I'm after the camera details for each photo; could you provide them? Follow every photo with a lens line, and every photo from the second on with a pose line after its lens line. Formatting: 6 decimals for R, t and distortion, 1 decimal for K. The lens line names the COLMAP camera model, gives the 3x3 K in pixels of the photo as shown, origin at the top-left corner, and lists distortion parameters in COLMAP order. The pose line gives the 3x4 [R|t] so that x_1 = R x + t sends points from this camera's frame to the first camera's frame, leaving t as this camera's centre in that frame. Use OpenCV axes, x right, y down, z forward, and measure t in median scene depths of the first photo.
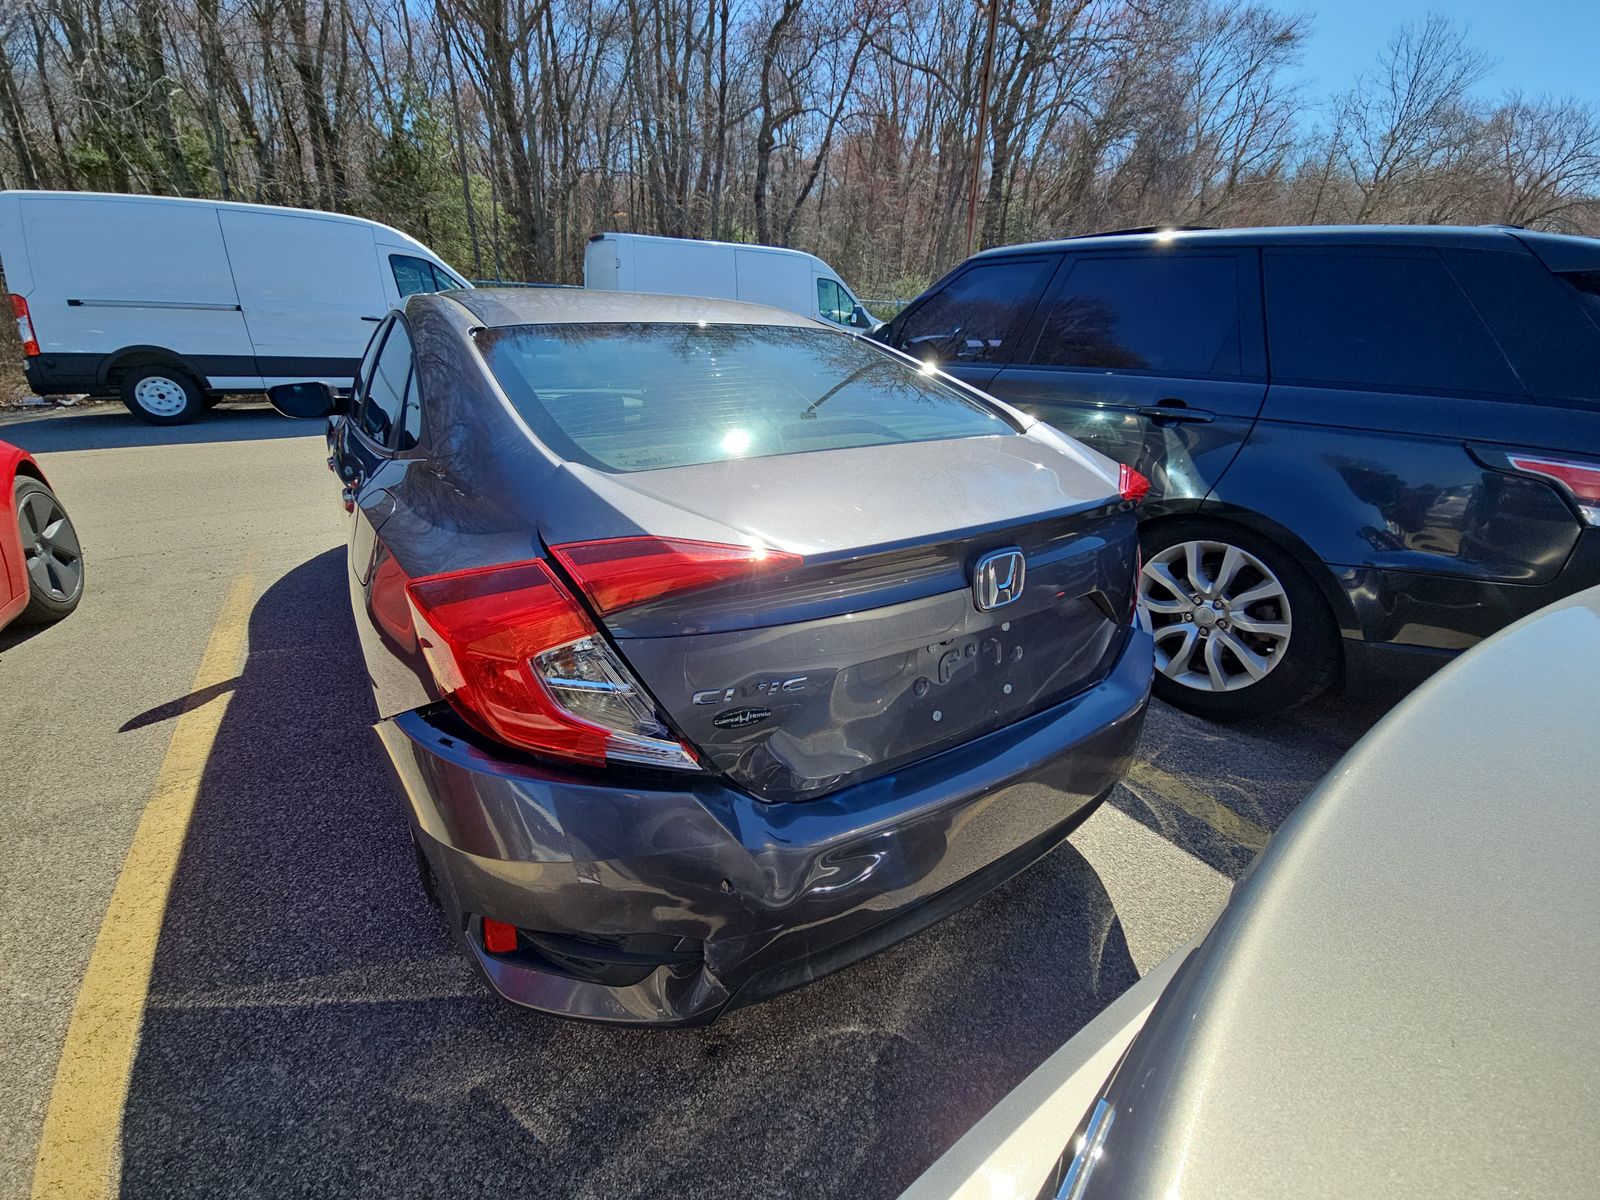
lens RADIAL K [[650.1, 0, 790.2], [0, 650.1, 601.9], [0, 0, 1]] dist [-0.000313, -0.002492]
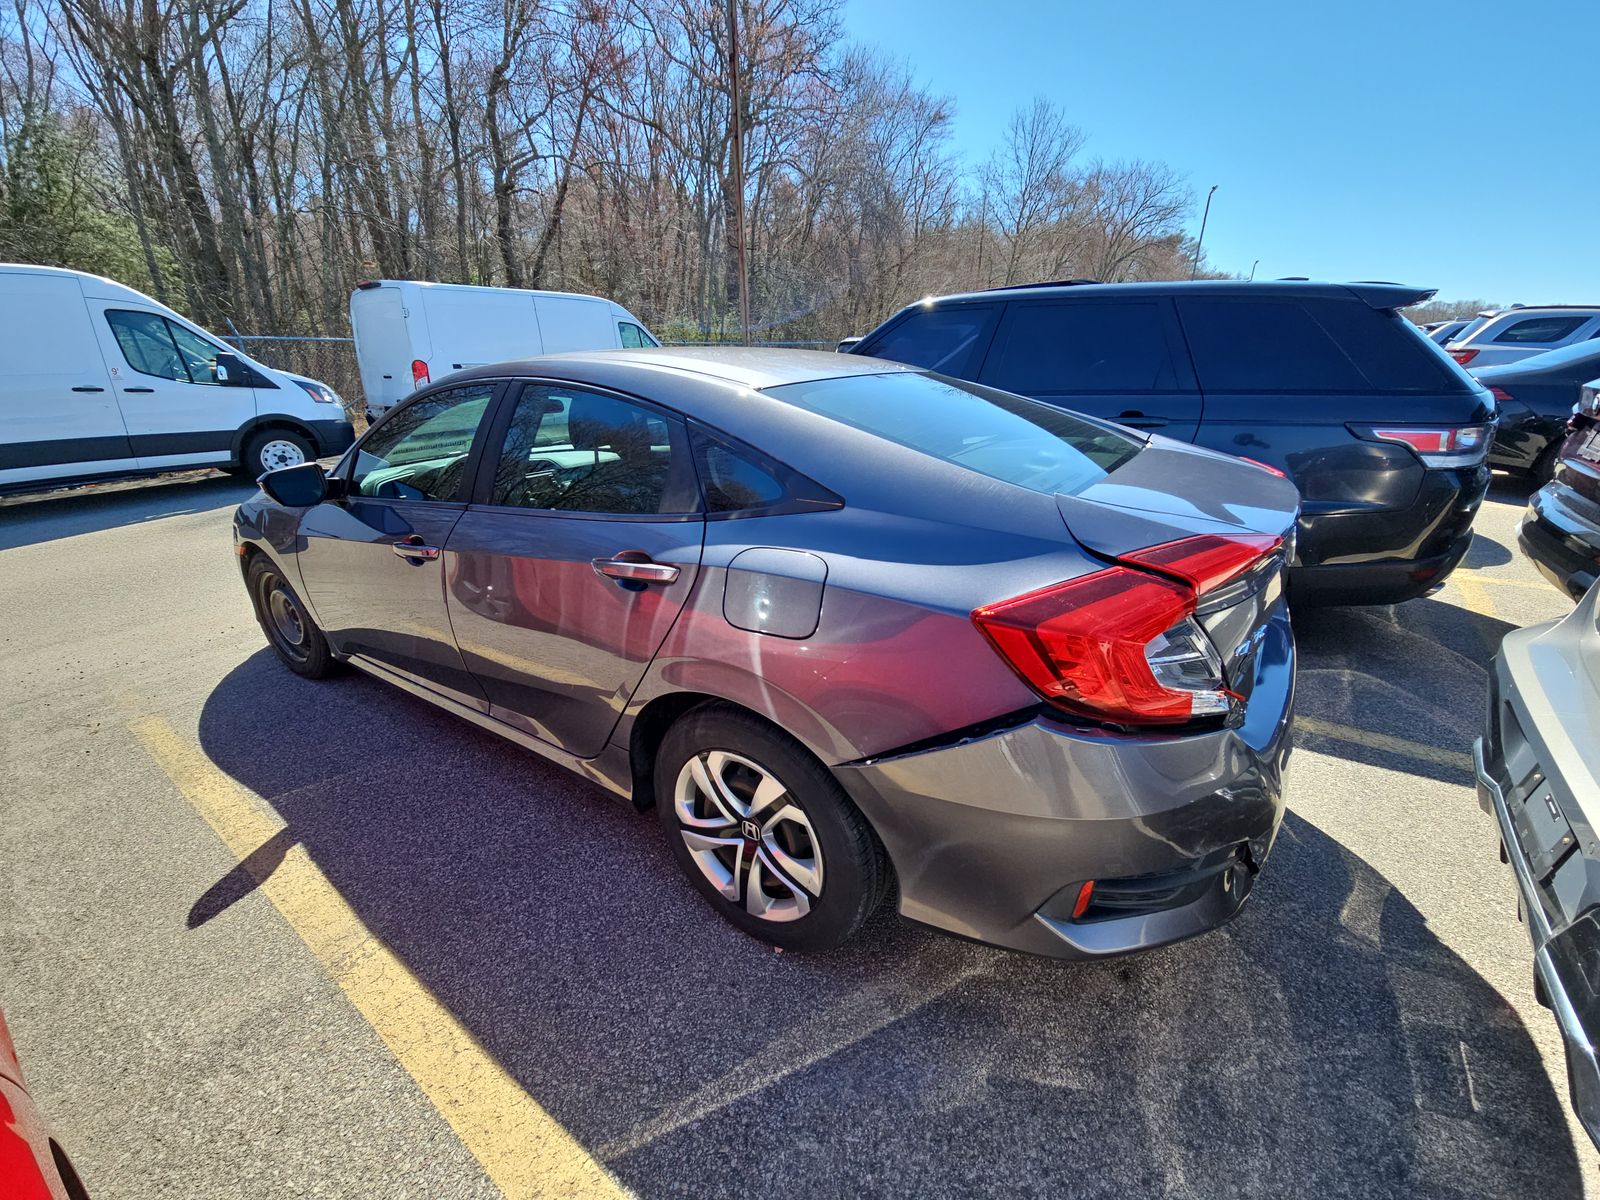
lens RADIAL K [[650.1, 0, 795.3], [0, 650.1, 600.1], [0, 0, 1]] dist [-0.000313, -0.002492]
pose [[0.931454, -0.166015, 0.323779, -0.530947], [0.182640, 0.982946, -0.021425, -0.034391], [-0.314701, 0.079091, 0.945890, 0.010753]]
